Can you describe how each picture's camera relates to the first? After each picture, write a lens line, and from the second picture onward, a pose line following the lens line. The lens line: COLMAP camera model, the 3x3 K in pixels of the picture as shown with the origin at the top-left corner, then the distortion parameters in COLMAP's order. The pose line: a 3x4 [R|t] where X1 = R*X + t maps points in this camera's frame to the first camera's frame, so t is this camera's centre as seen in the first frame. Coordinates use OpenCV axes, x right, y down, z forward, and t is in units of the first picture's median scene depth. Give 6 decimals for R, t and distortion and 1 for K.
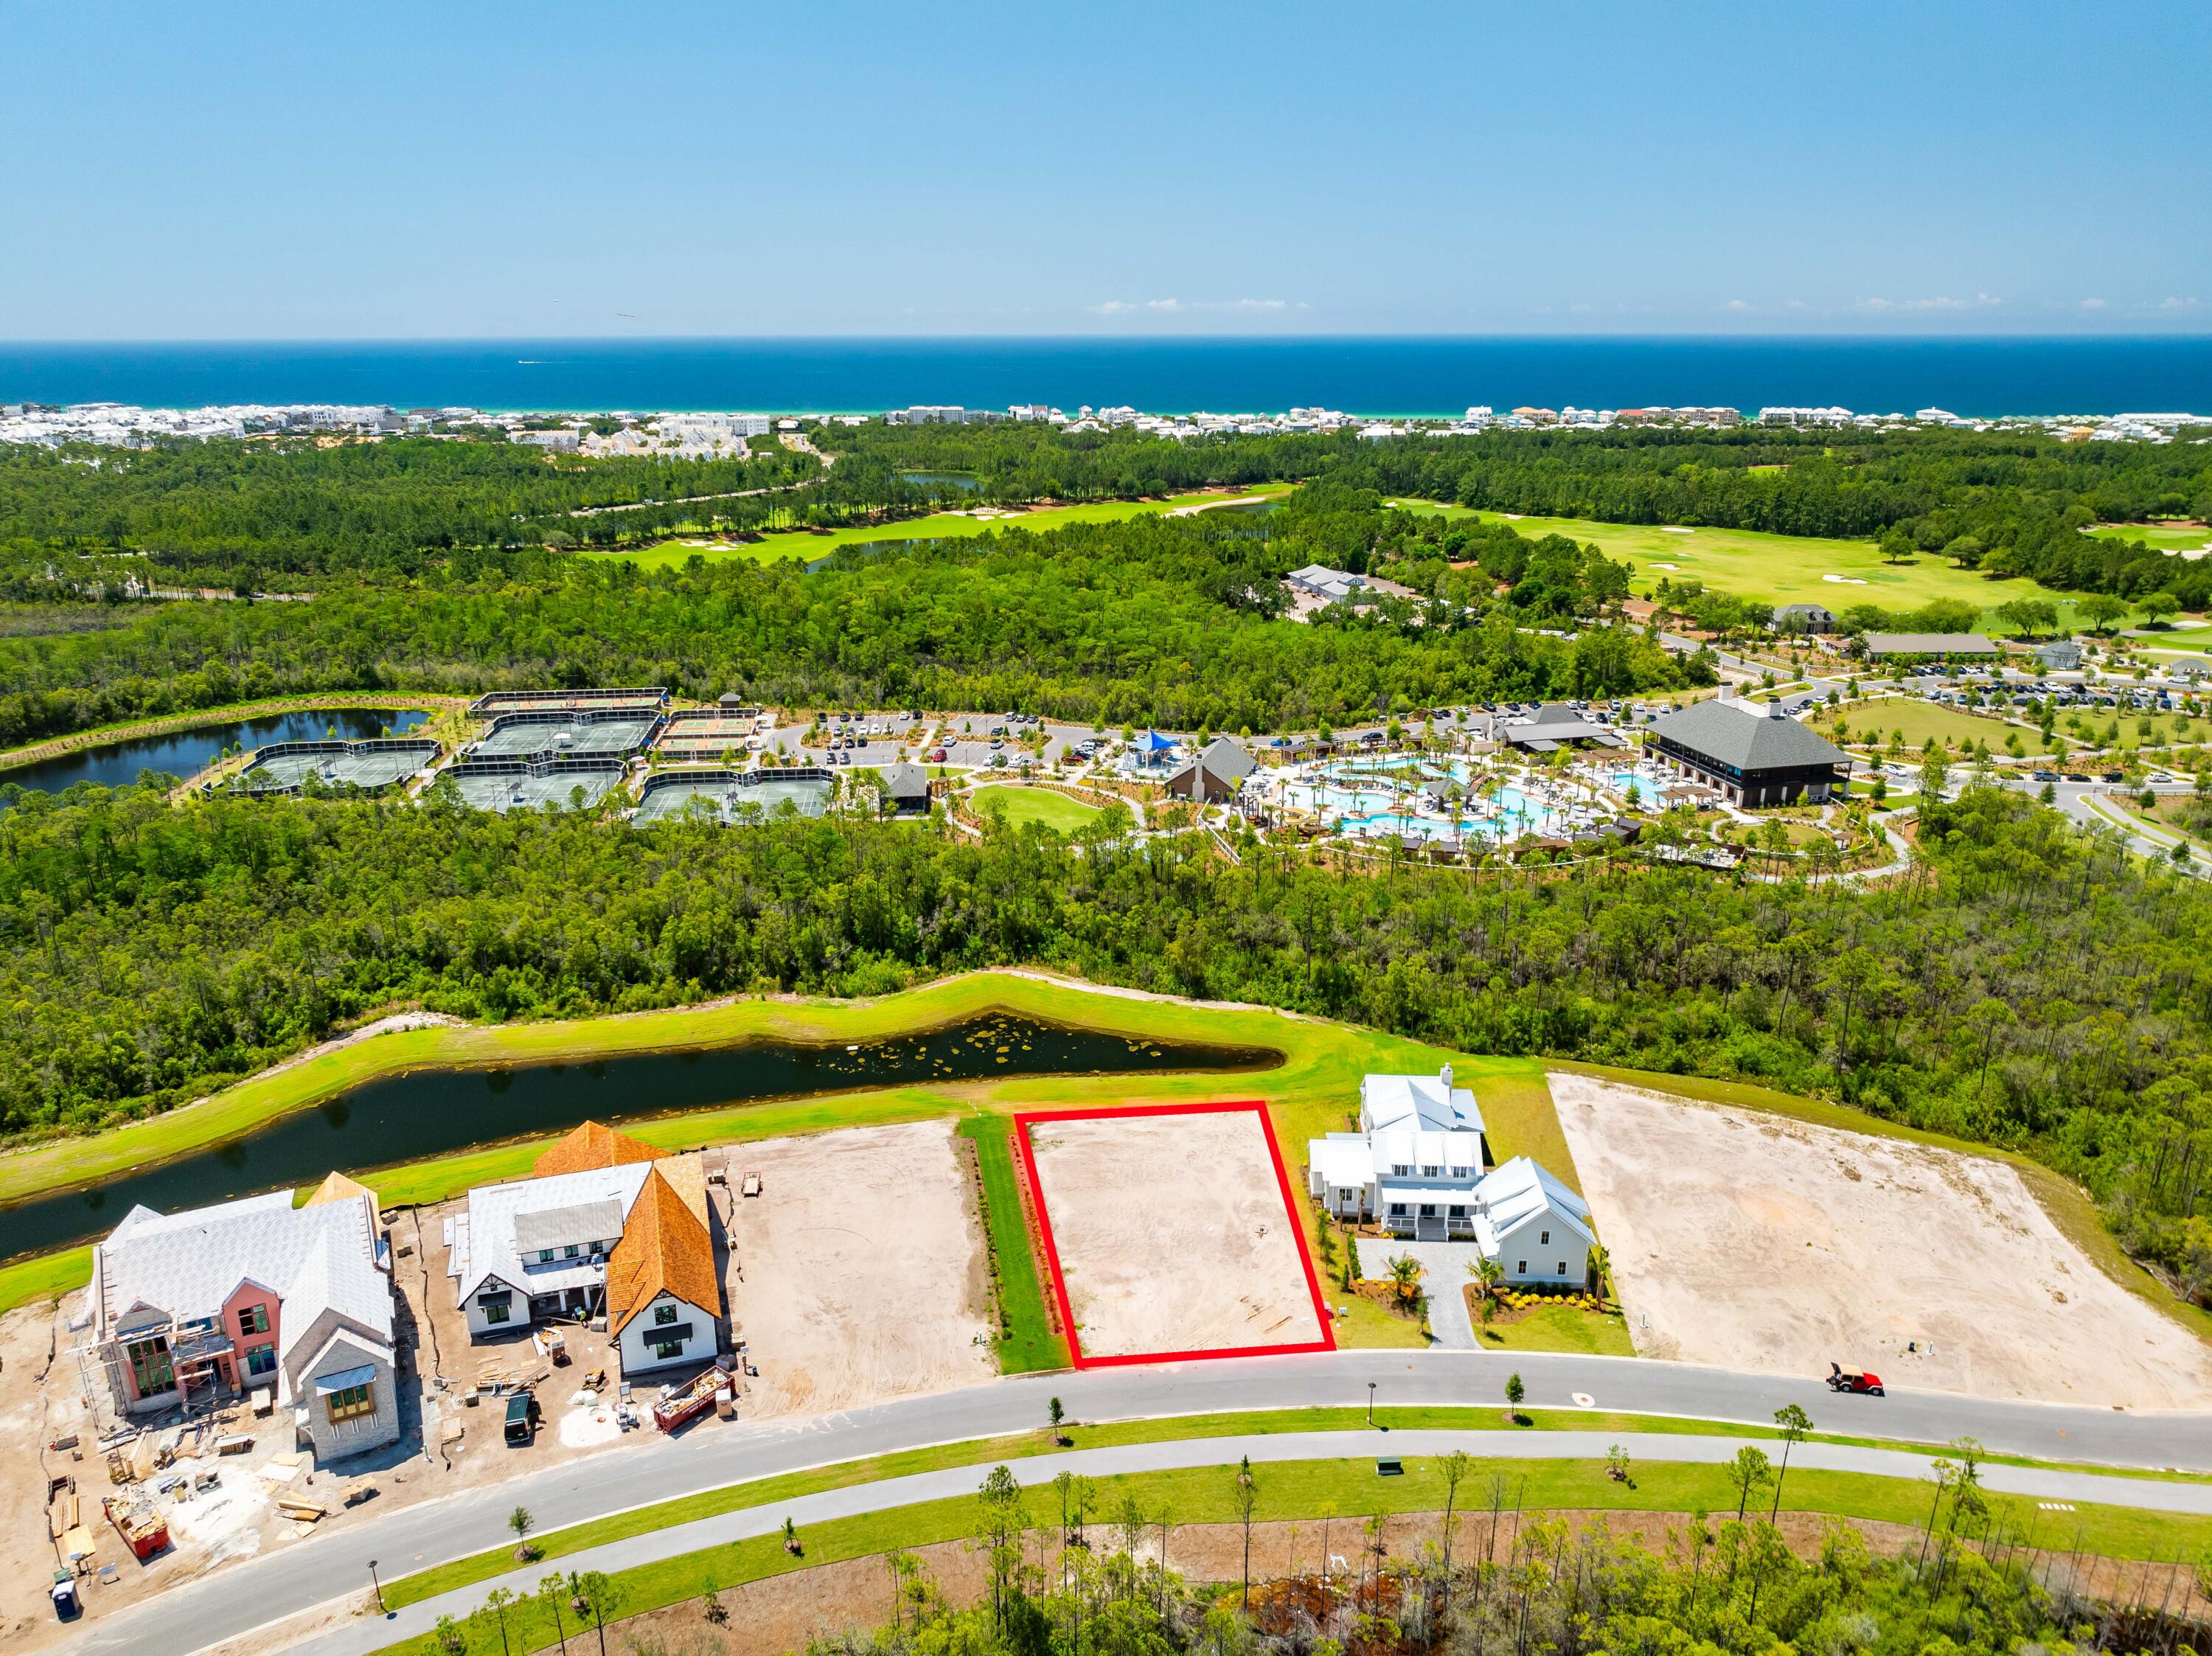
lens RADIAL K [[1539.4, 0, 1110.9], [0, 1539.4, 830.6], [0, 0, 1]] dist [0.002642, -0.005967]
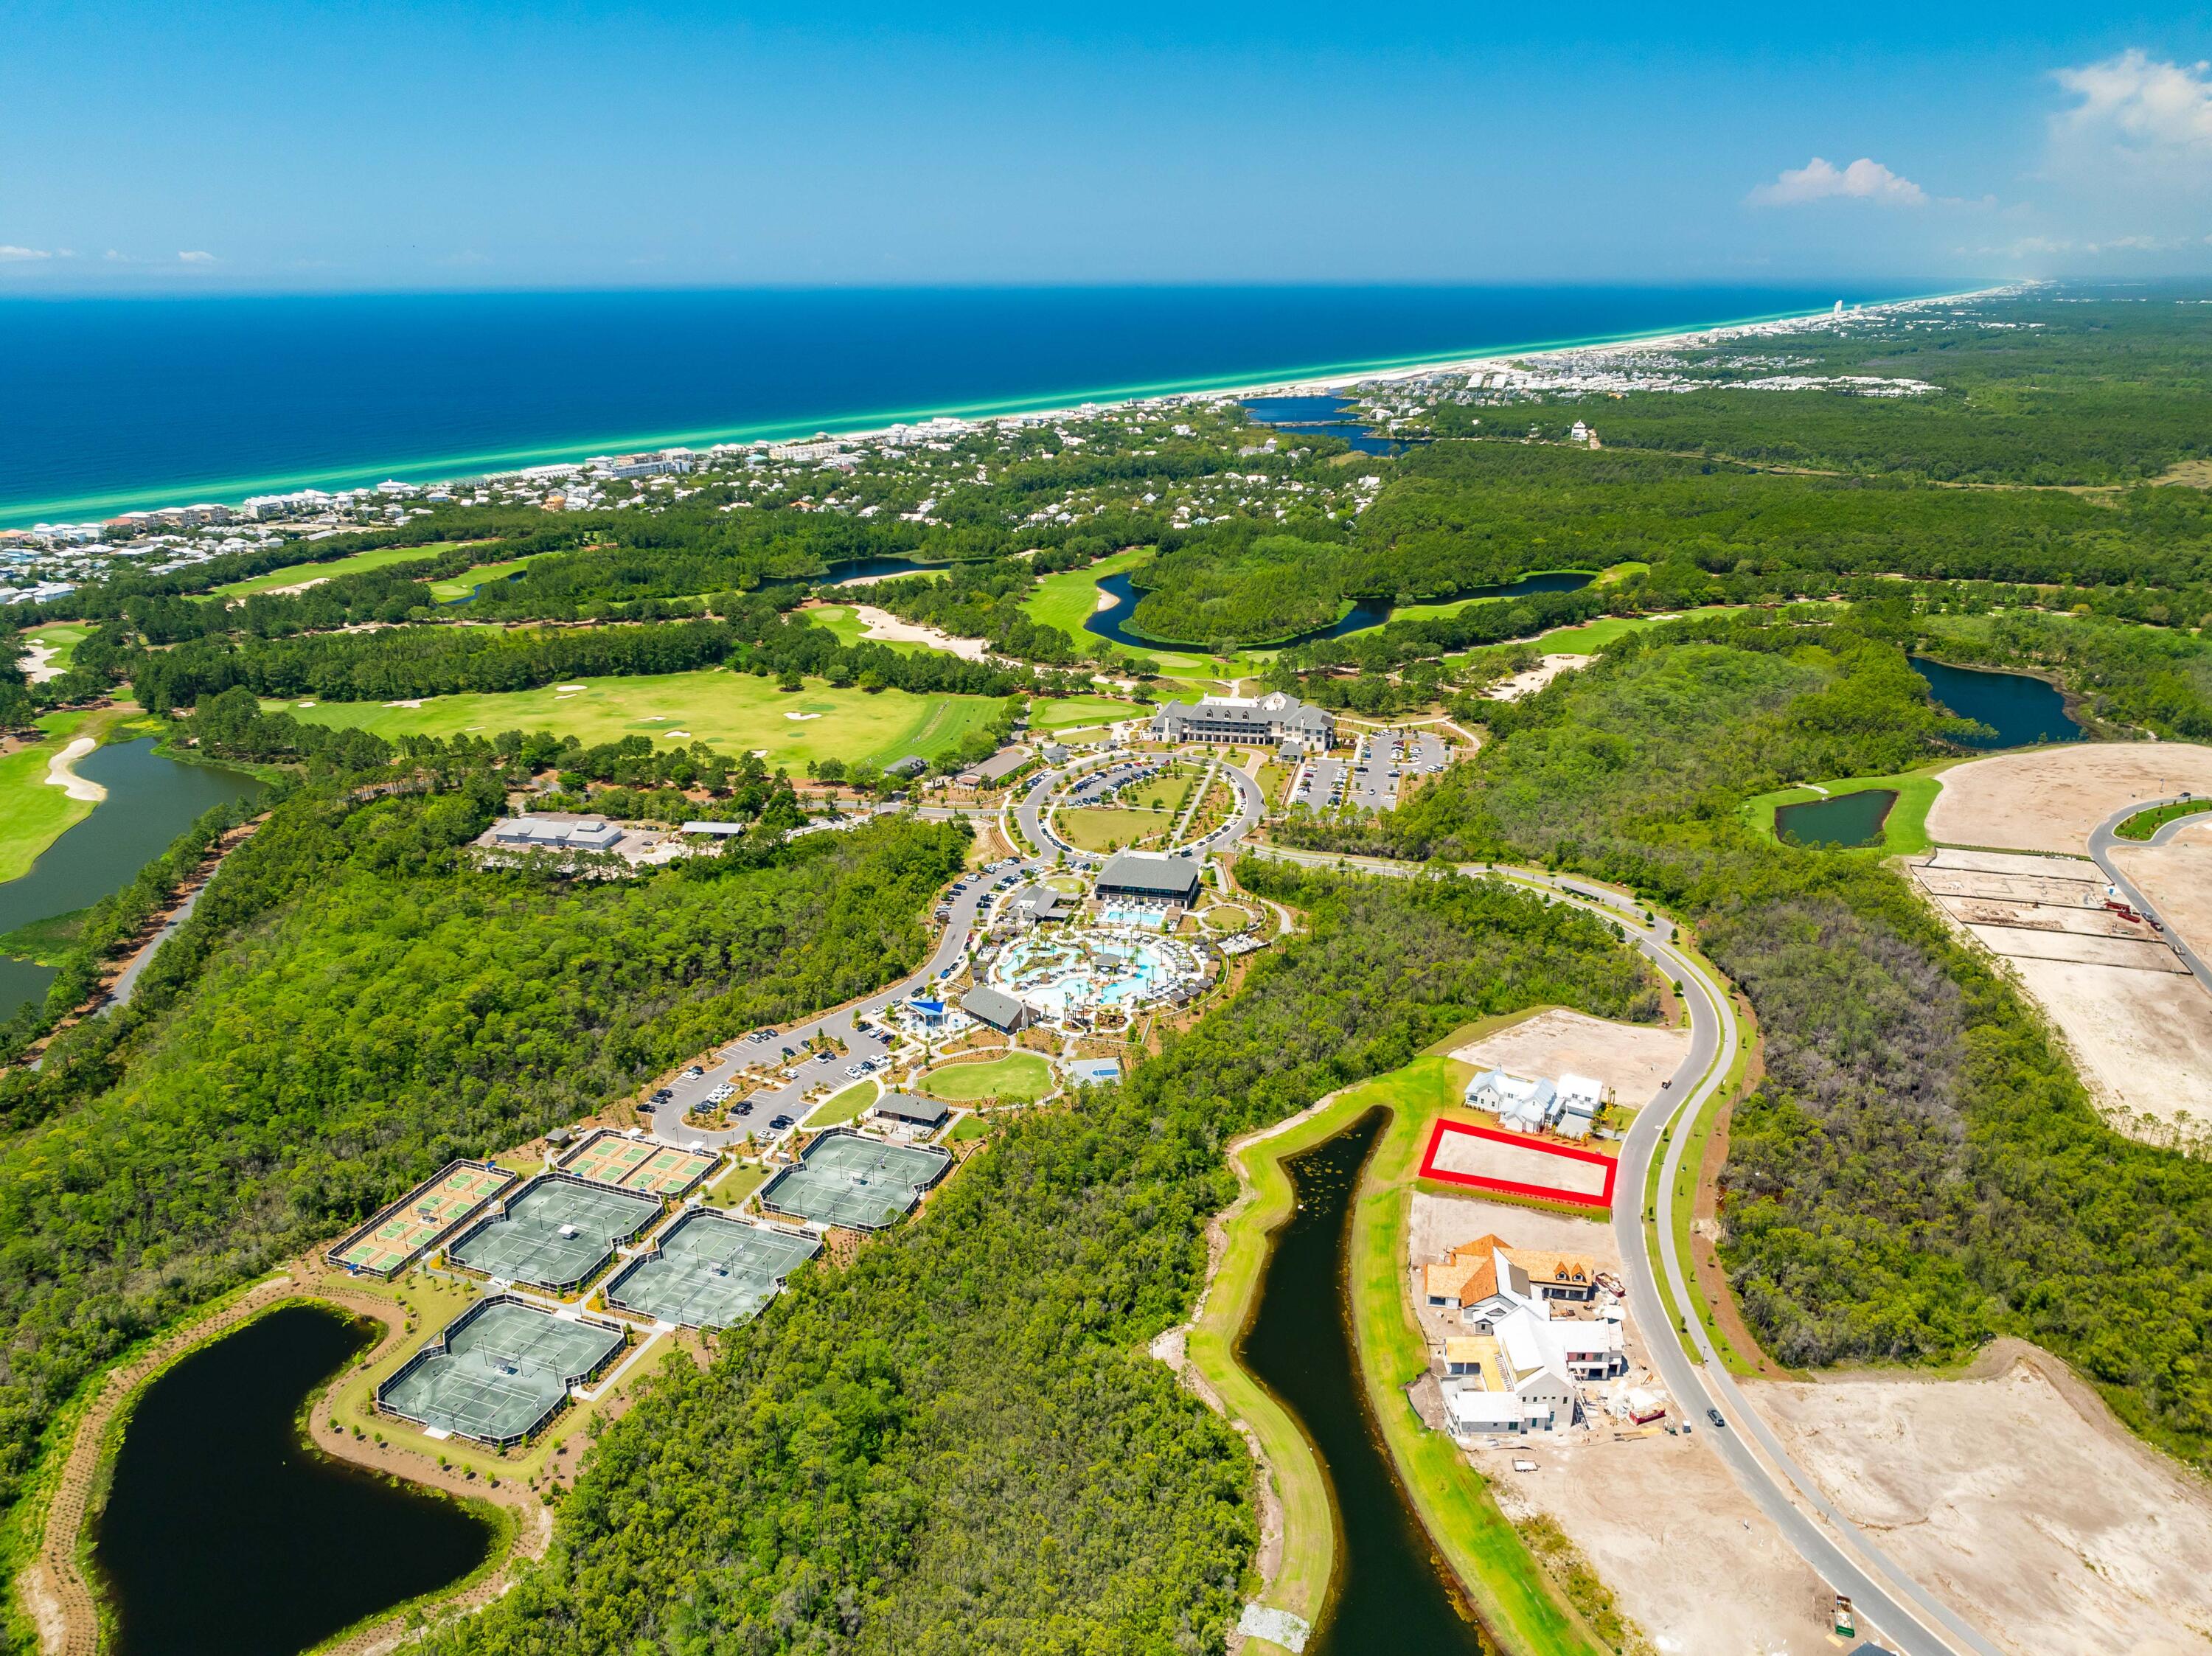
lens RADIAL K [[1538.8, 0, 1107.8], [0, 1538.8, 827.5], [0, 0, 1]] dist [0.016233, -0.037664]
pose [[0.453919, -0.304895, 0.837255, -1.229623], [0.282816, 0.940347, 0.189108, -0.516698], [-0.844969, 0.150949, 0.513071, 0.121887]]
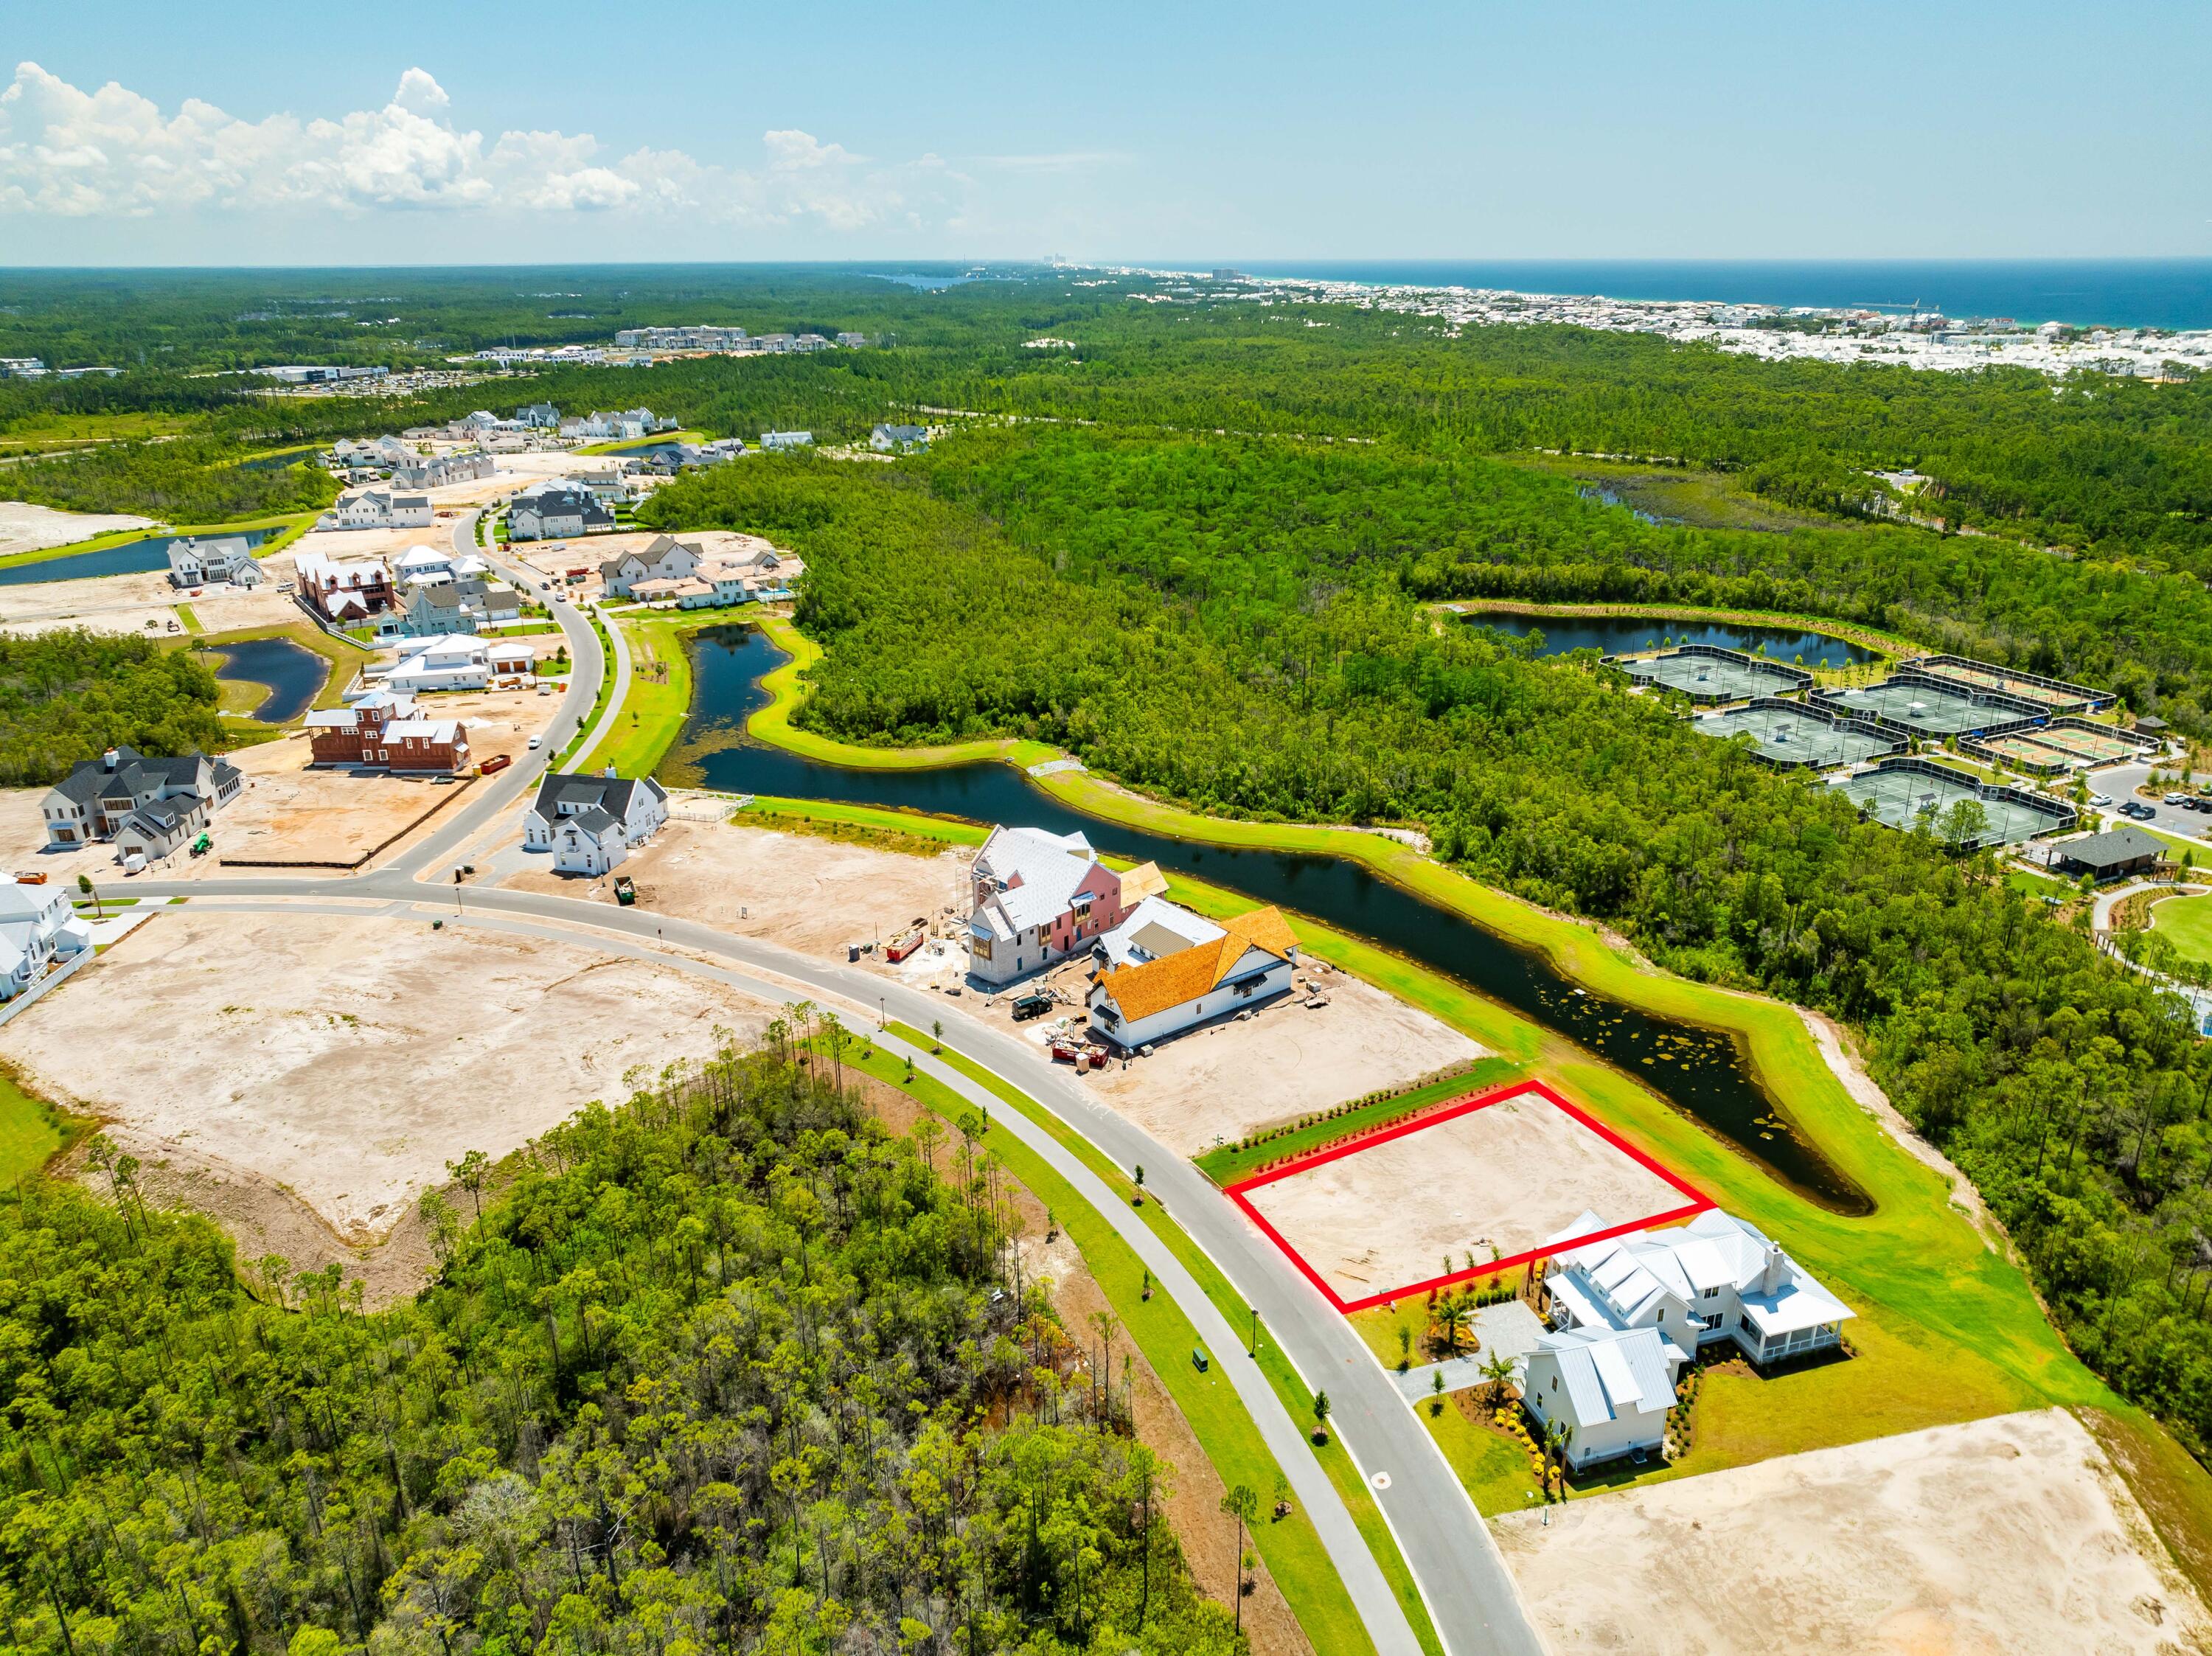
lens RADIAL K [[1544.5, 0, 1101.8], [0, 1544.5, 828.2], [0, 0, 1]] dist [-0.006807, -0.005992]
pose [[0.330551, 0.331661, -0.883593, 0.459648], [-0.289315, 0.926755, 0.239630, -0.090942], [0.898350, 0.176427, 0.402294, 0.179963]]
